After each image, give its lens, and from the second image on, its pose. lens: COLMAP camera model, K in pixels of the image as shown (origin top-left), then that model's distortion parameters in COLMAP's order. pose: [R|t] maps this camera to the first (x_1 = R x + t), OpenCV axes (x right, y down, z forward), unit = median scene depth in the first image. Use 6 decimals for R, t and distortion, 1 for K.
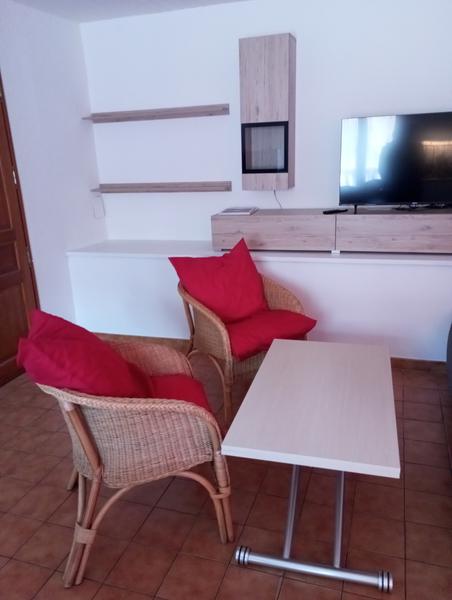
lens RADIAL K [[529.6, 0, 226.1], [0, 529.6, 292.0], [0, 0, 1]] dist [0.065538, -0.009249]
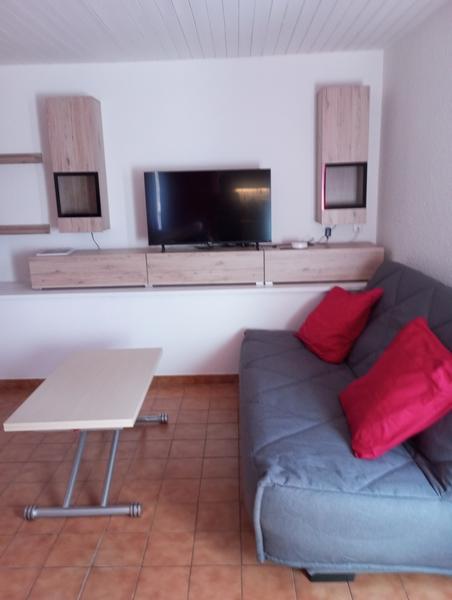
lens RADIAL K [[529.6, 0, 226.1], [0, 529.6, 292.0], [0, 0, 1]] dist [0.065538, -0.009249]
pose [[0.955749, -0.044301, 0.290828, 0.037314], [0.065802, 0.995742, -0.064565, 0.020497], [-0.286729, 0.080845, 0.954594, -0.121662]]
